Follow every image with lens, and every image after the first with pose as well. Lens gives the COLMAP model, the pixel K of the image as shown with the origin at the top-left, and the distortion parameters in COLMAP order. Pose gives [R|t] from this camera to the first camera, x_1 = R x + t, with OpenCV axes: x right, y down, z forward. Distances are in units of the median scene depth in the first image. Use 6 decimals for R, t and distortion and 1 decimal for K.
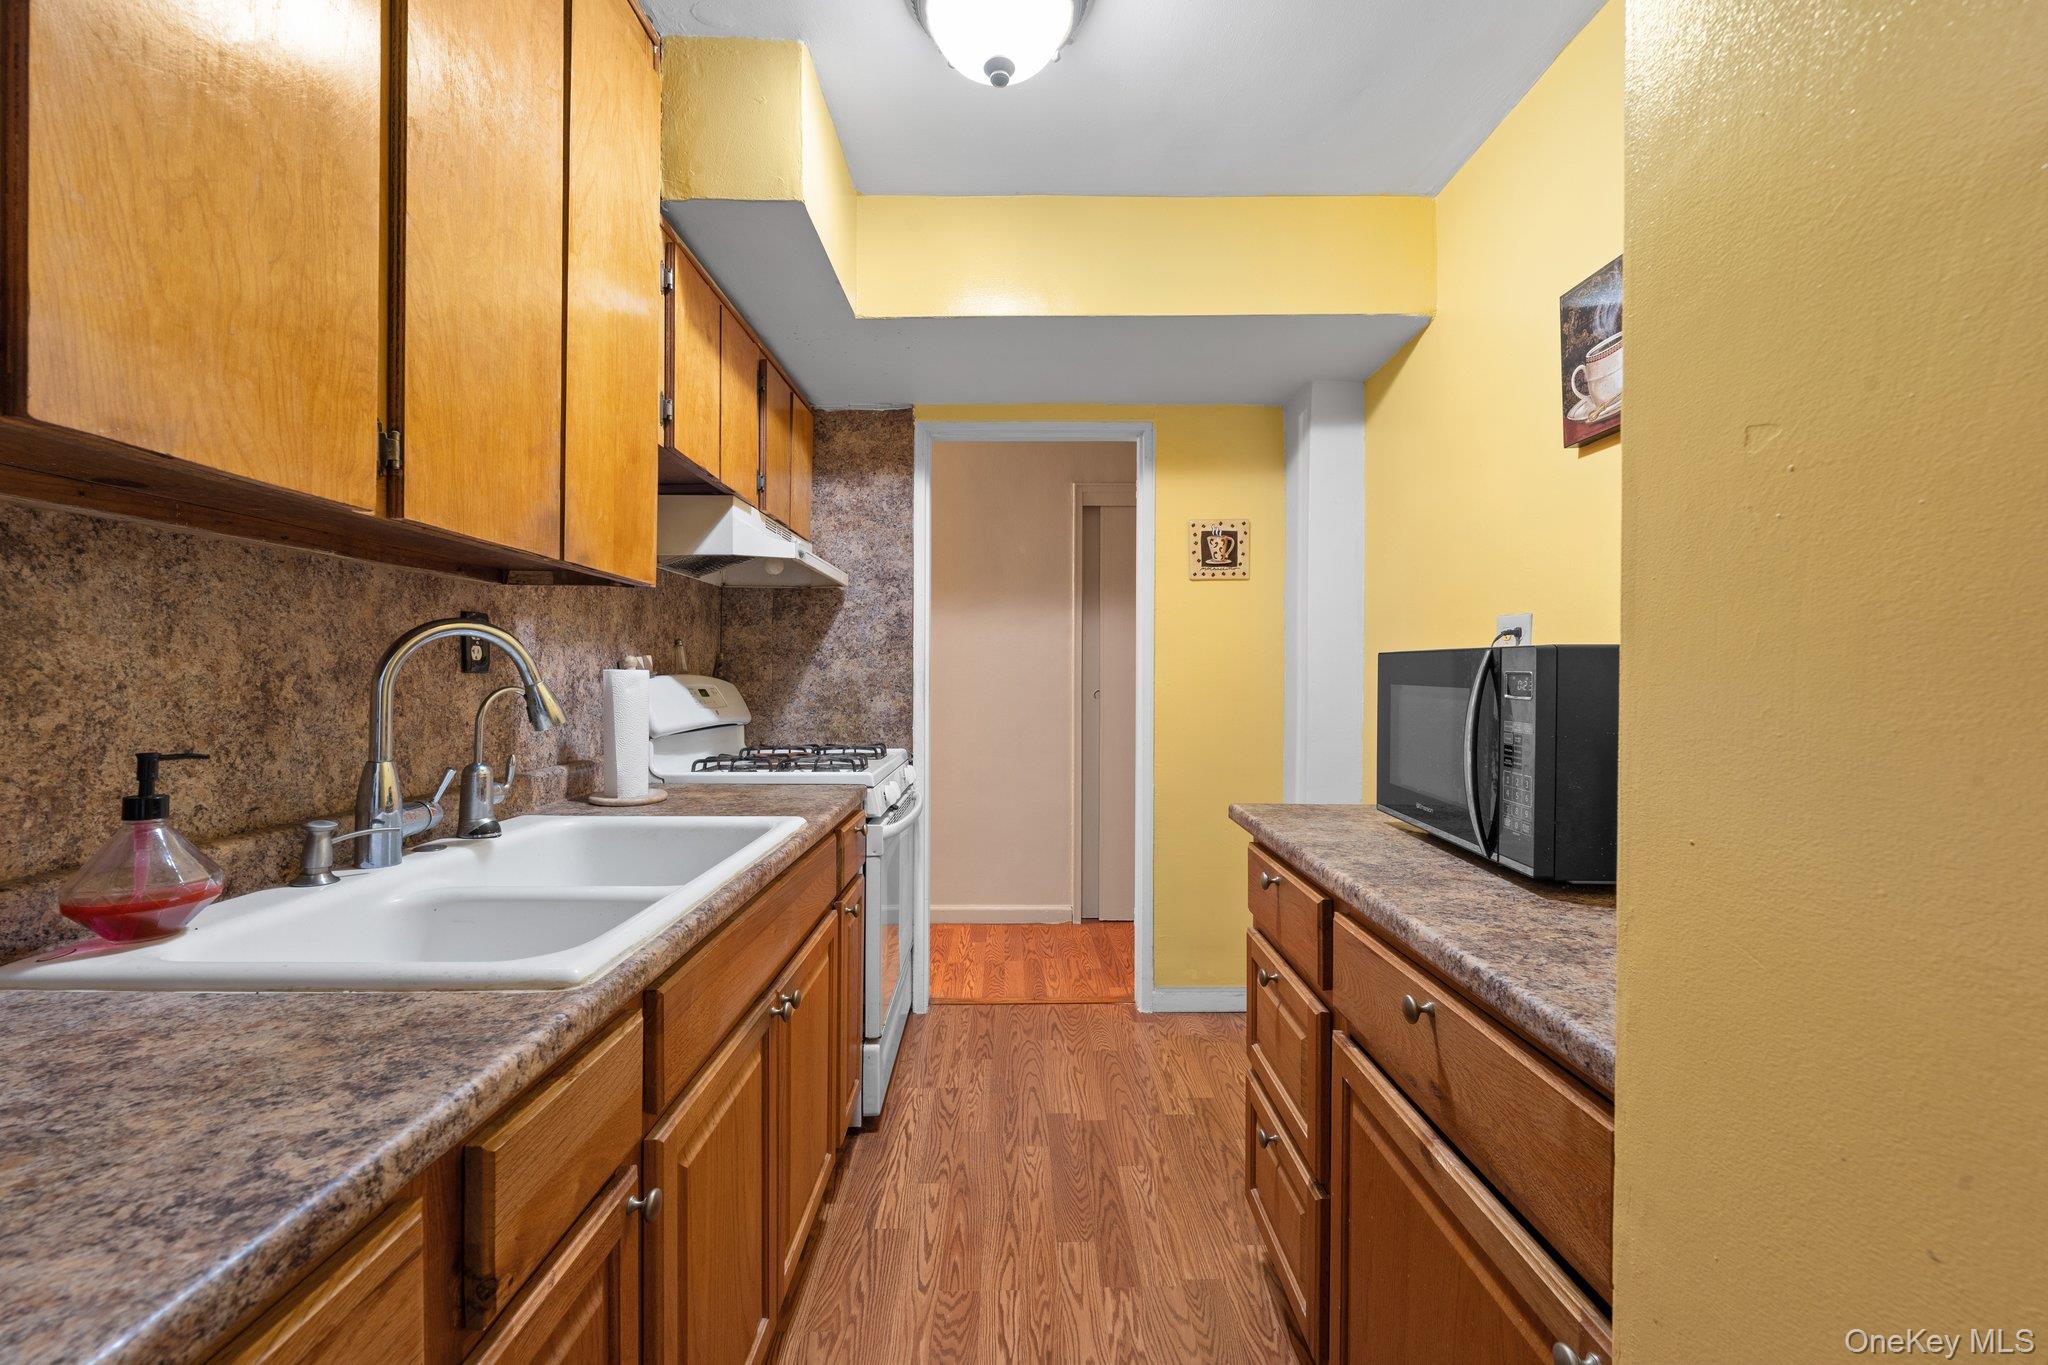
lens RADIAL K [[830.4, 0, 1024.1], [0, 830.4, 677.0], [0, 0, 1]] dist [-0.000871, -0.000723]
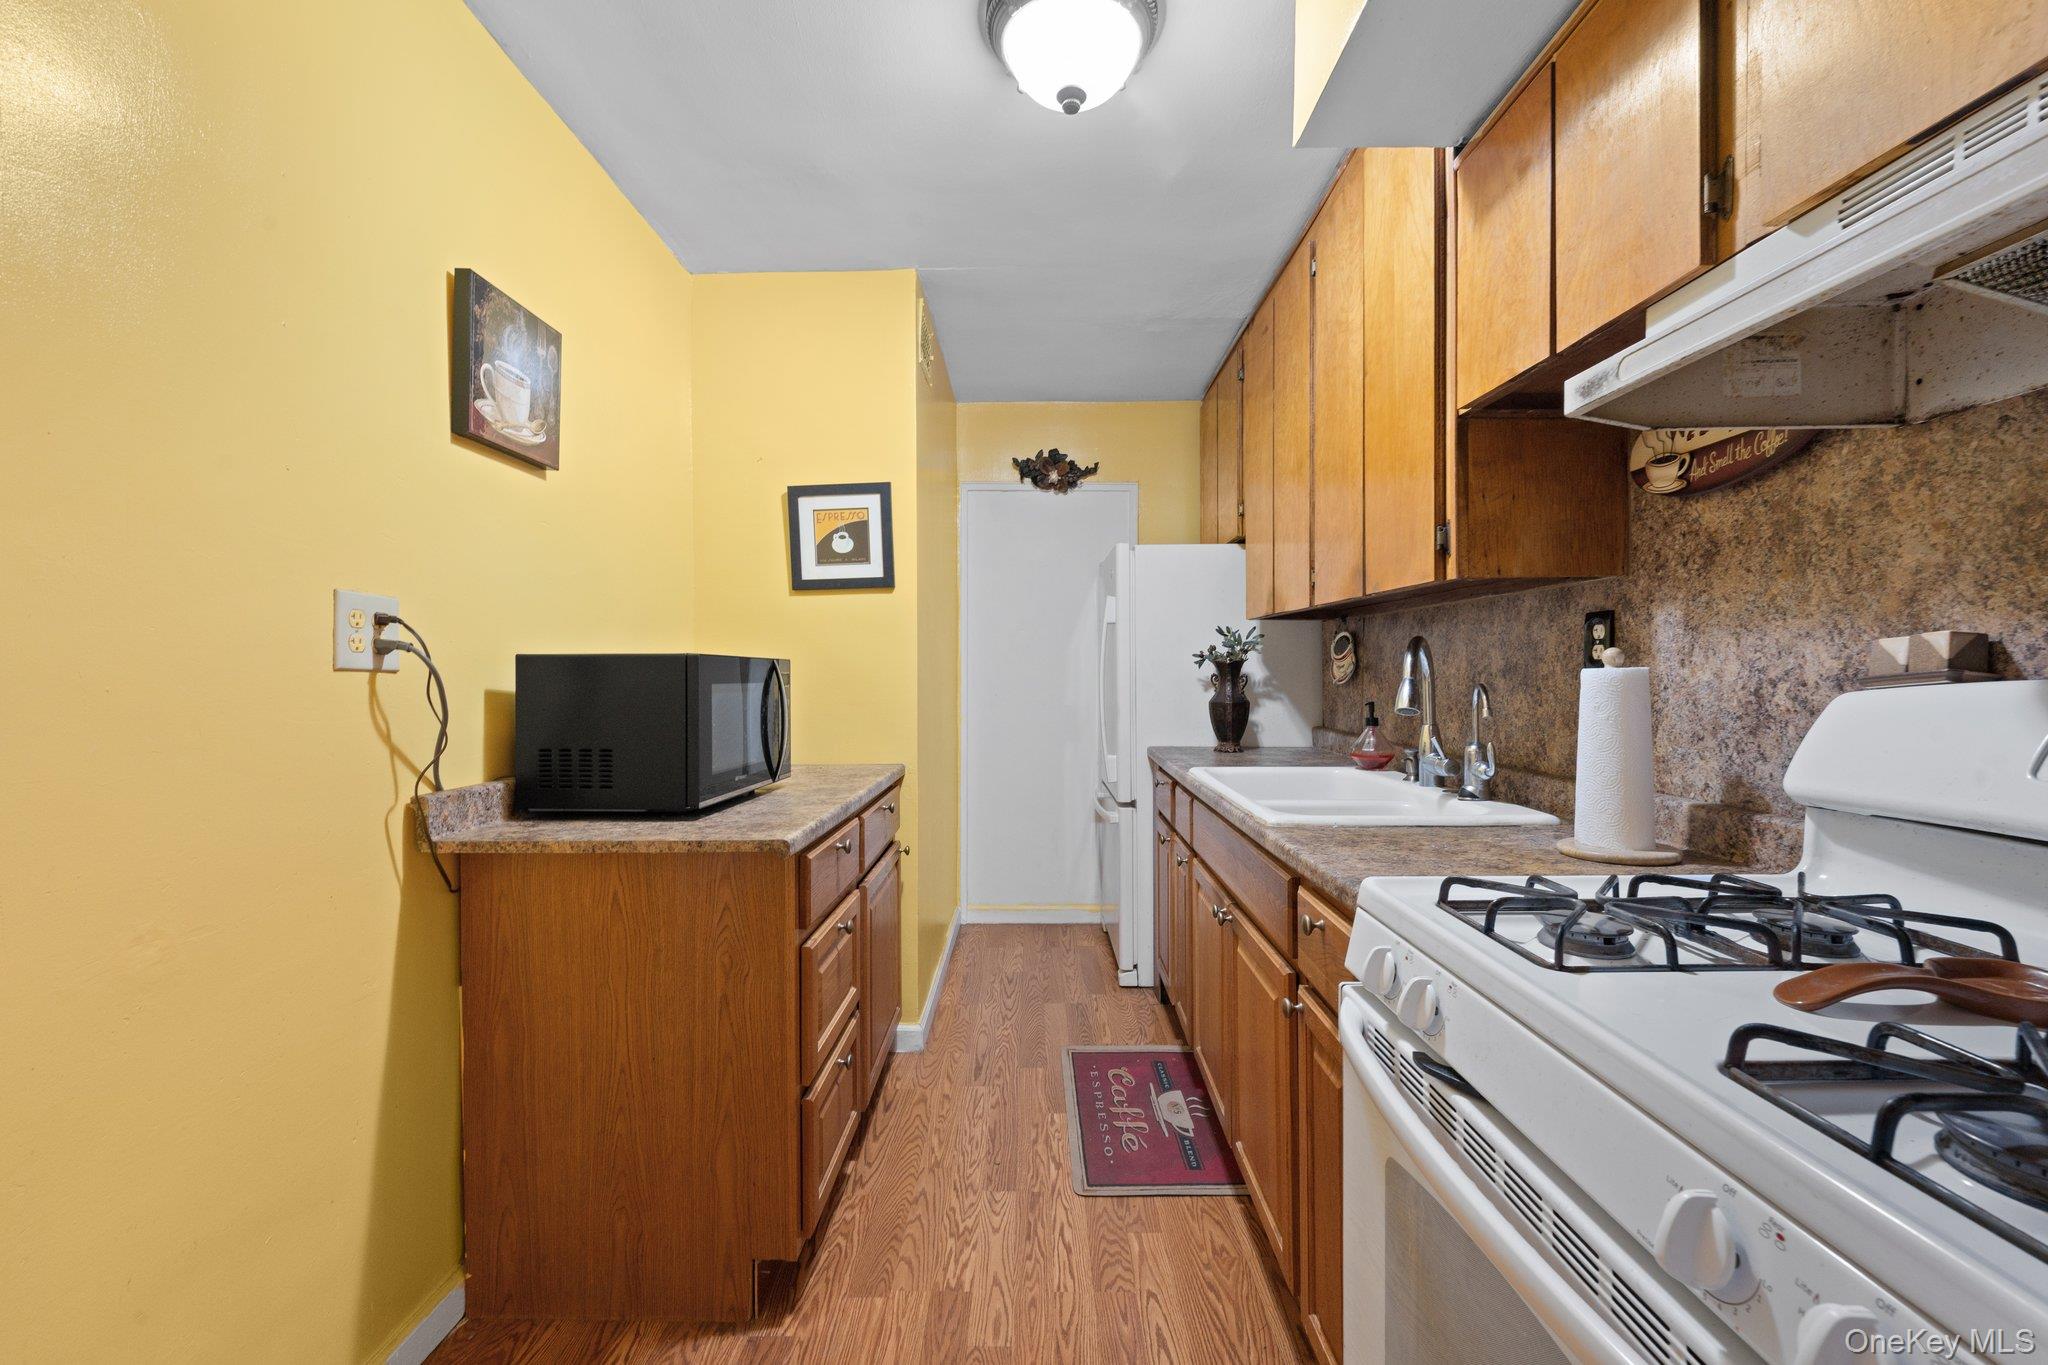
lens RADIAL K [[830.4, 0, 947.4], [0, 830.4, 668.1], [0, 0, 1]] dist [-0.000871, -0.000723]
pose [[-0.993401, -0.003455, 0.114644, 0.011059], [-0.003302, 0.999993, 0.001528, -0.017062], [-0.114648, 0.001140, -0.993406, 2.062625]]
